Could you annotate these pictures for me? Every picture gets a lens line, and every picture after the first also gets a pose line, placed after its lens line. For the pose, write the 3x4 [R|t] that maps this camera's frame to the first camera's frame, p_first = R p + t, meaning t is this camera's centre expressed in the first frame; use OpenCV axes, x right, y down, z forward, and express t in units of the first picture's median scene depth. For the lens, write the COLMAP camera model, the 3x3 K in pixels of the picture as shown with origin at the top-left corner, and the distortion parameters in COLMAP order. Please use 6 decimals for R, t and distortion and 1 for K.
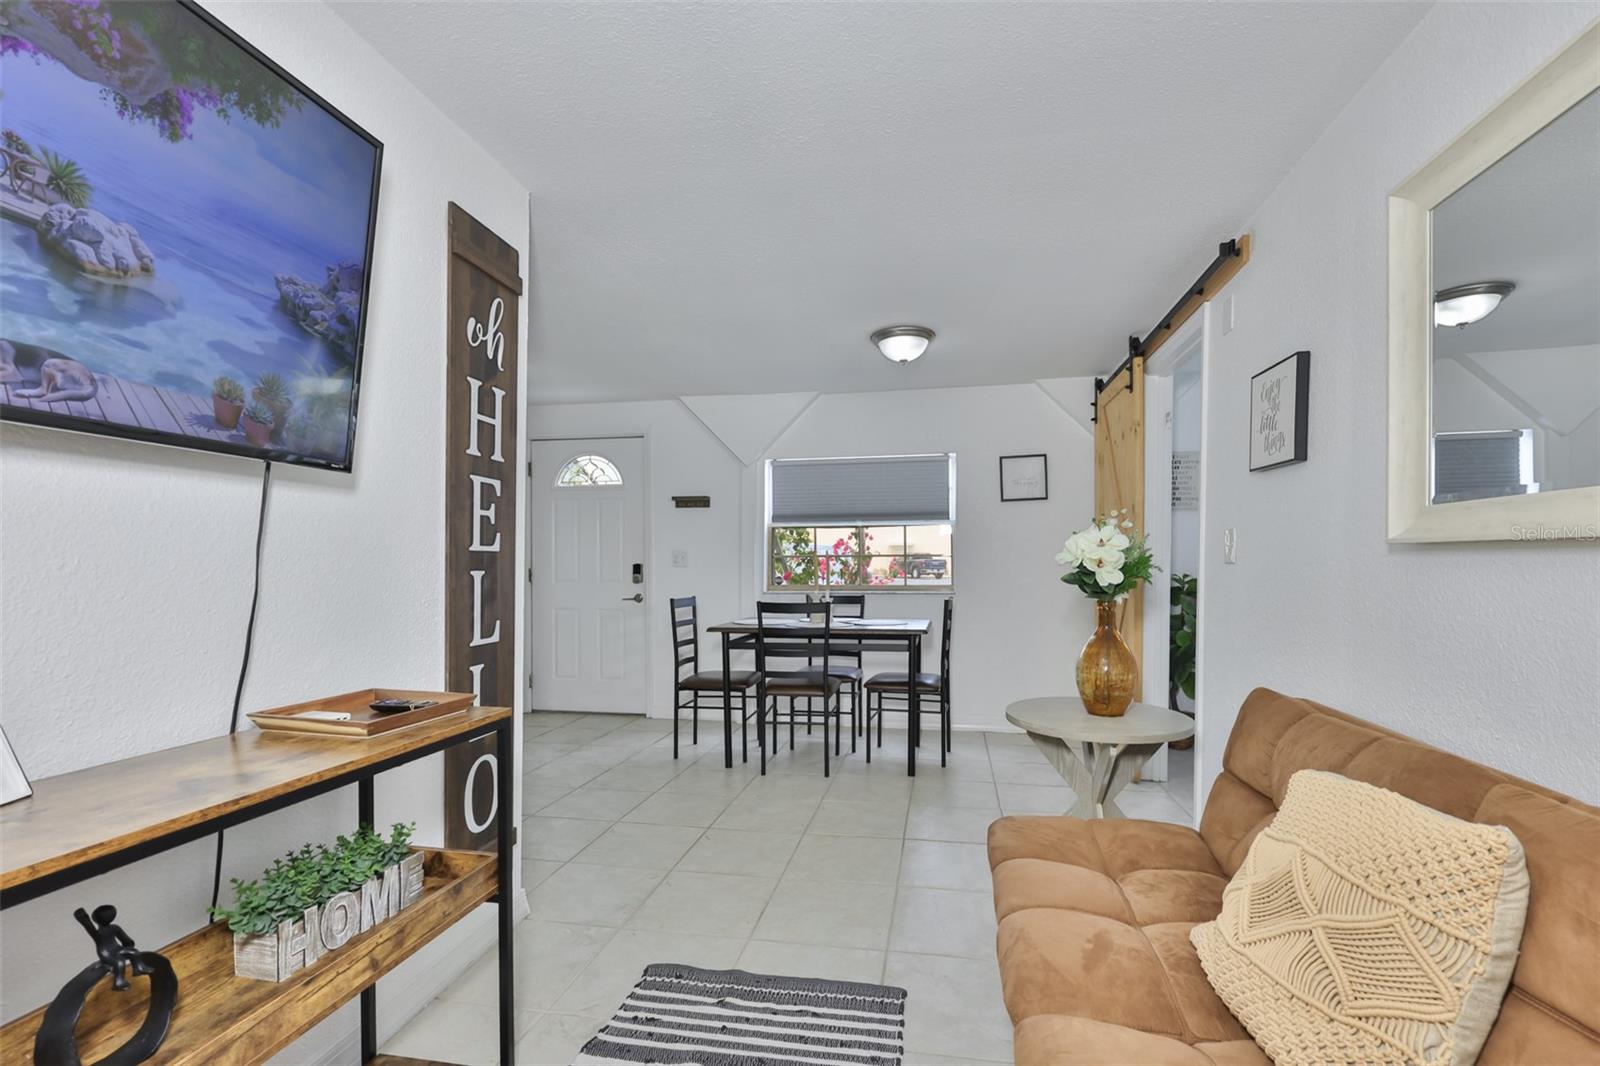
lens RADIAL K [[701.0, 0, 833.7], [0, 701.0, 569.9], [0, 0, 1]] dist [-0.001078, -0.000129]
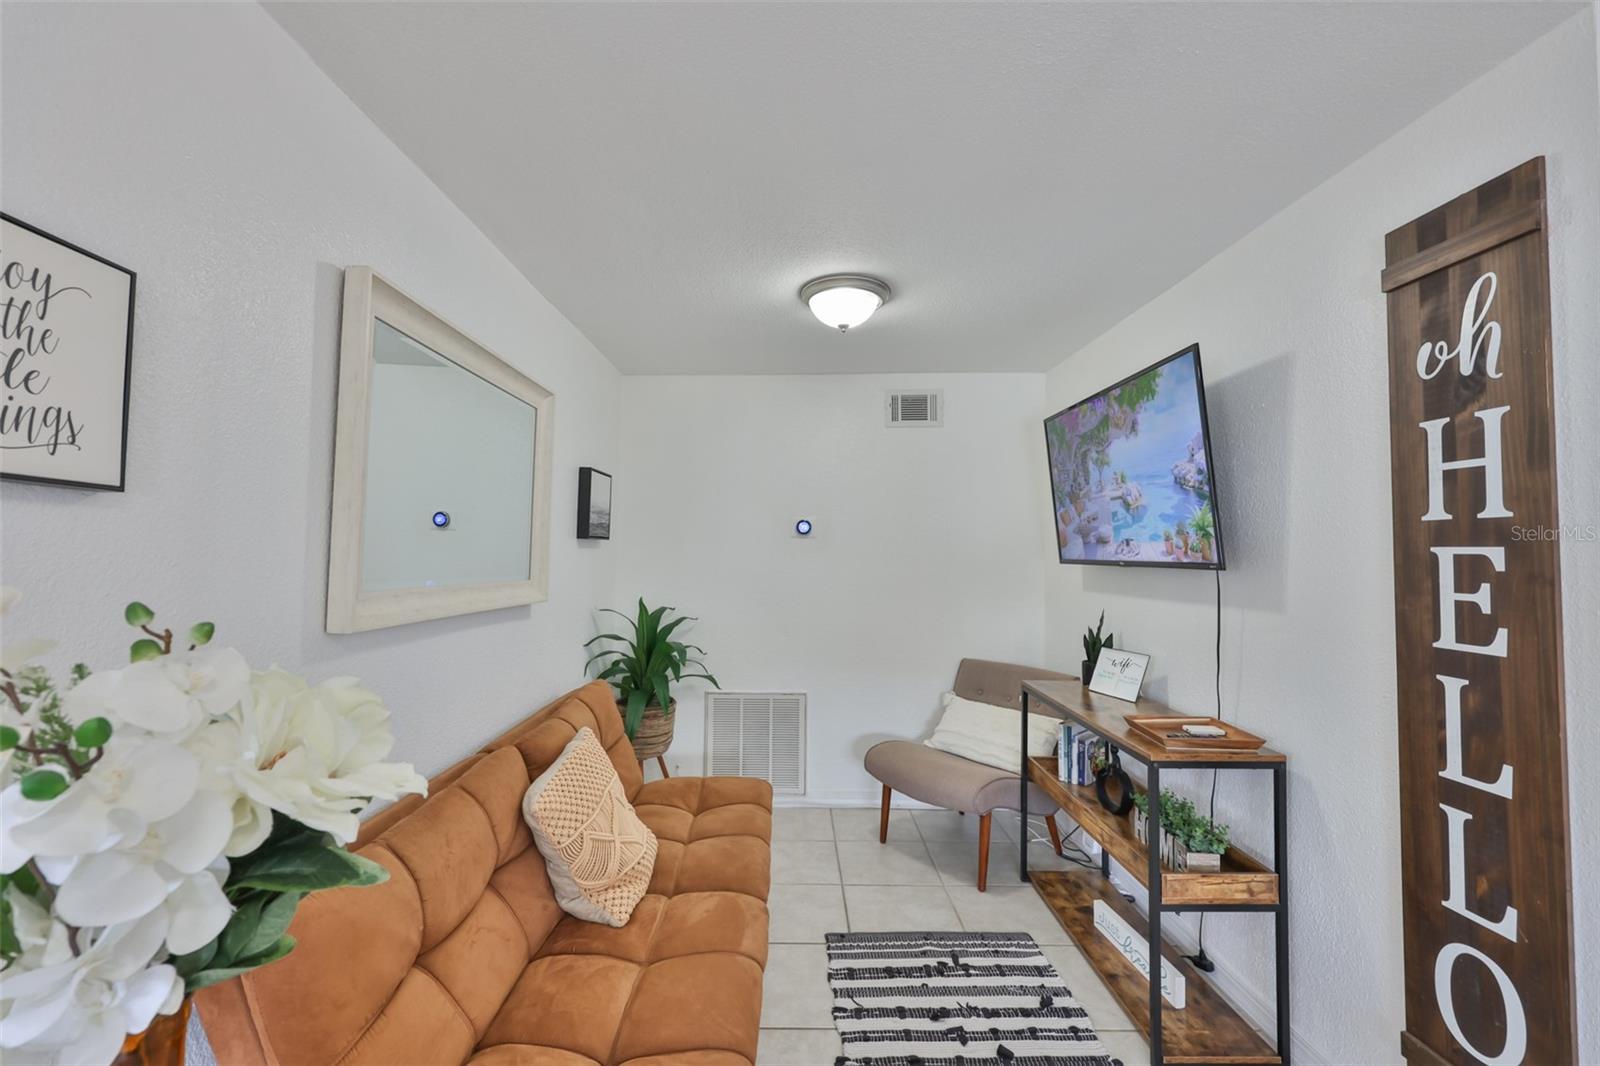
lens RADIAL K [[670.0, 0, 797.3], [0, 670.0, 535.2], [0, 0, 1]] dist [-0.002710, -0.000280]
pose [[-0.984760, -0.014310, -0.173327, 0.277628], [-0.011588, 0.999793, -0.016704, -0.123796], [0.173530, -0.014441, -0.984723, 1.535378]]
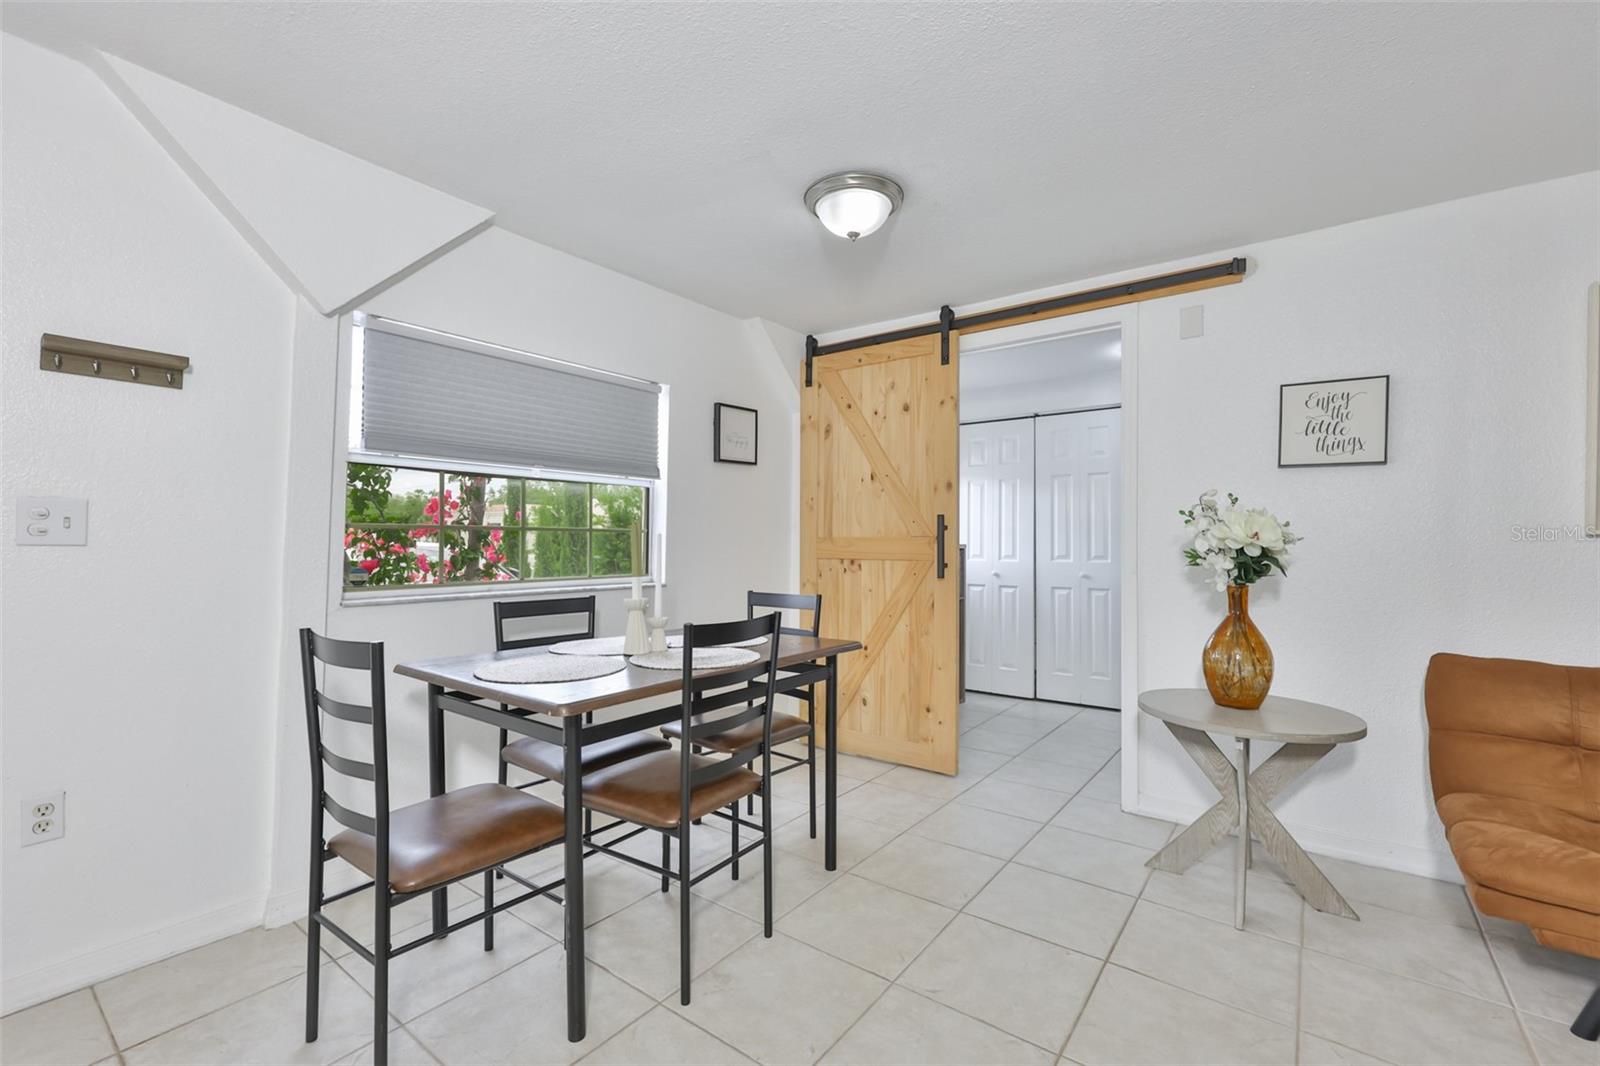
lens RADIAL K [[681.9, 0, 798.4], [0, 681.9, 531.1], [0, 0, 1]] dist [0.001058, -0.000204]
pose [[0.467345, 0.022025, 0.883801, -0.872681], [0.000215, 0.999687, -0.025027, -0.007937], [-0.884075, 0.011886, 0.467194, 1.355126]]
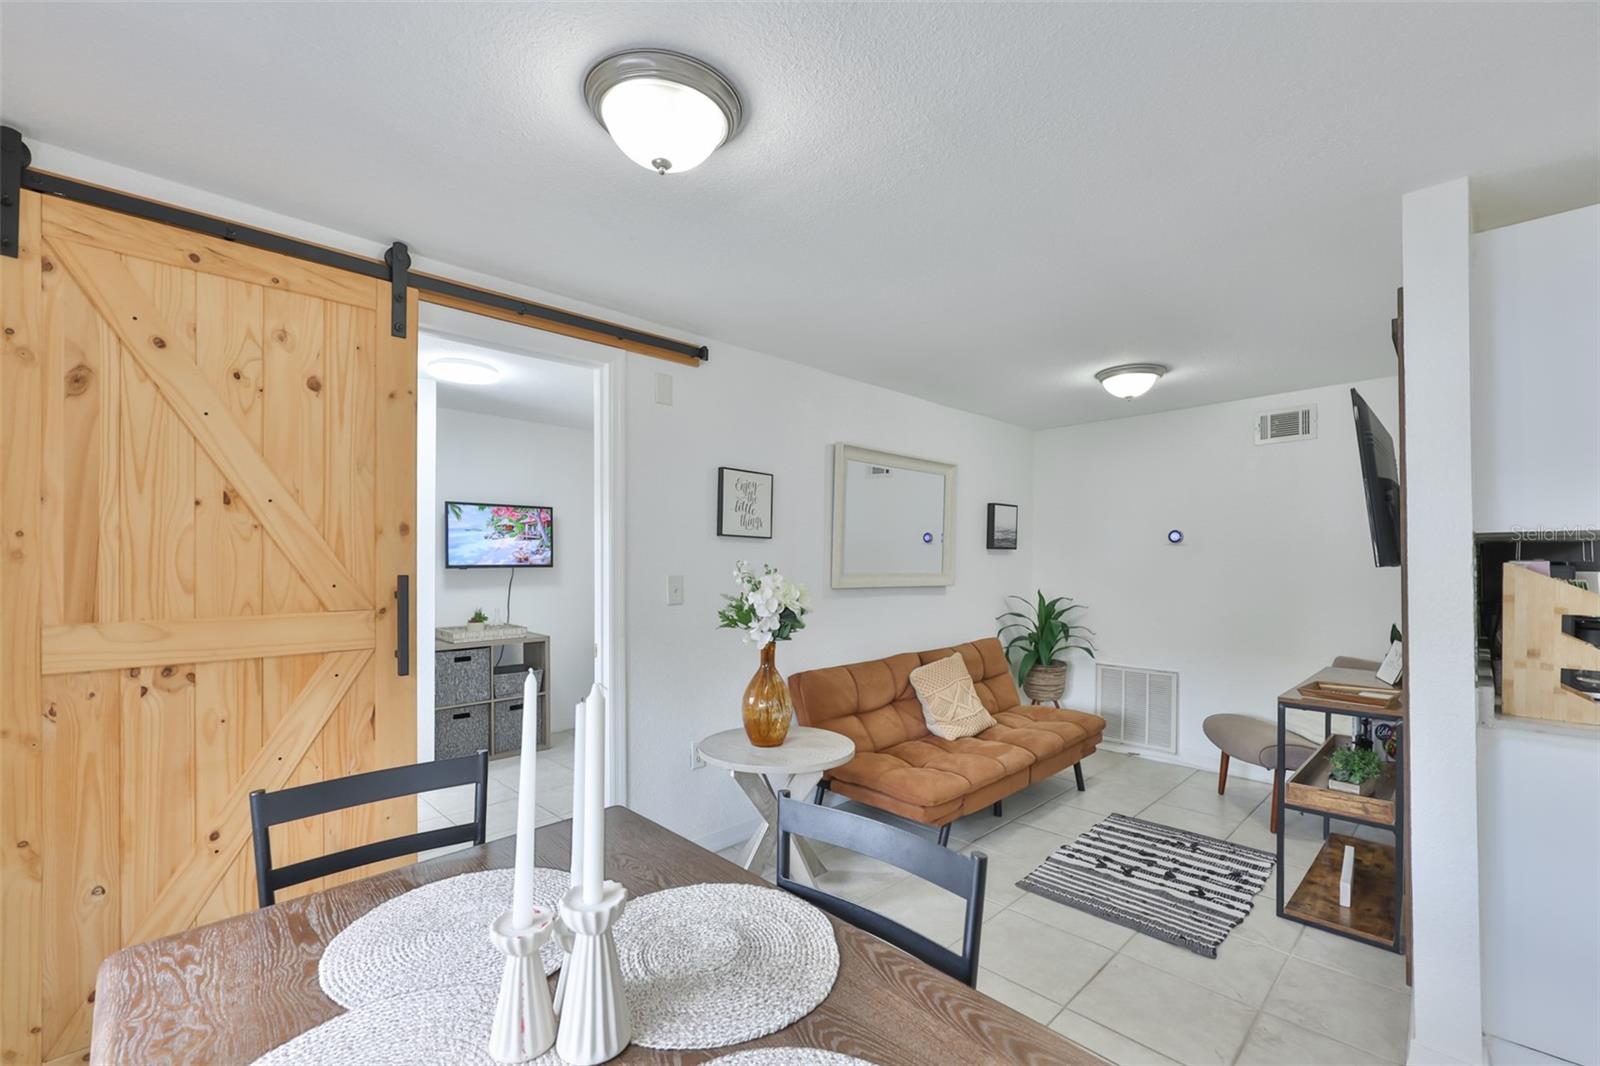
lens RADIAL K [[691.5, 0, 796.4], [0, 691.5, 562.1], [0, 0, 1]] dist [0.001248, 0.000106]
pose [[-0.807761, -0.008232, 0.589453, -0.374539], [-0.000336, 0.999909, 0.013504, -0.121903], [-0.589510, 0.010710, -0.807690, 2.310521]]
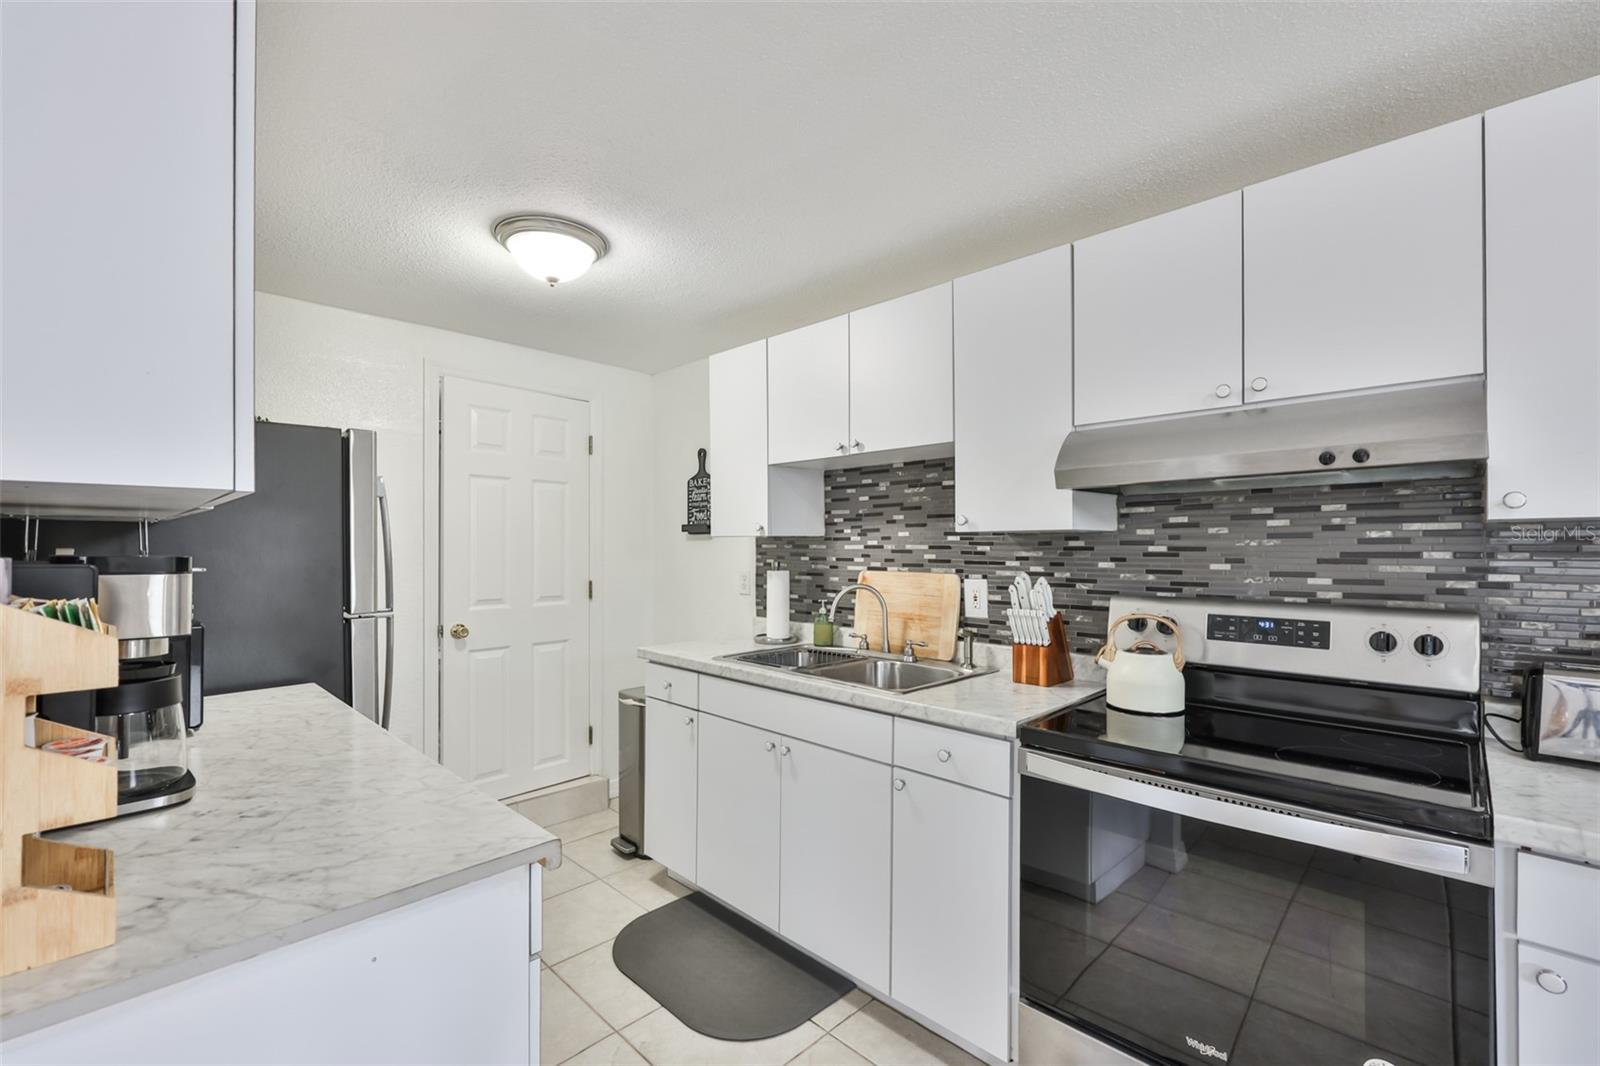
lens RADIAL K [[681.4, 0, 797.3], [0, 681.4, 545.3], [0, 0, 1]] dist [-0.000775, 0.000220]
pose [[-0.575322, -0.010135, -0.817864, -0.579681], [-0.012397, 0.999916, -0.003670, -0.122332], [0.817833, 0.008027, -0.575400, 1.556122]]
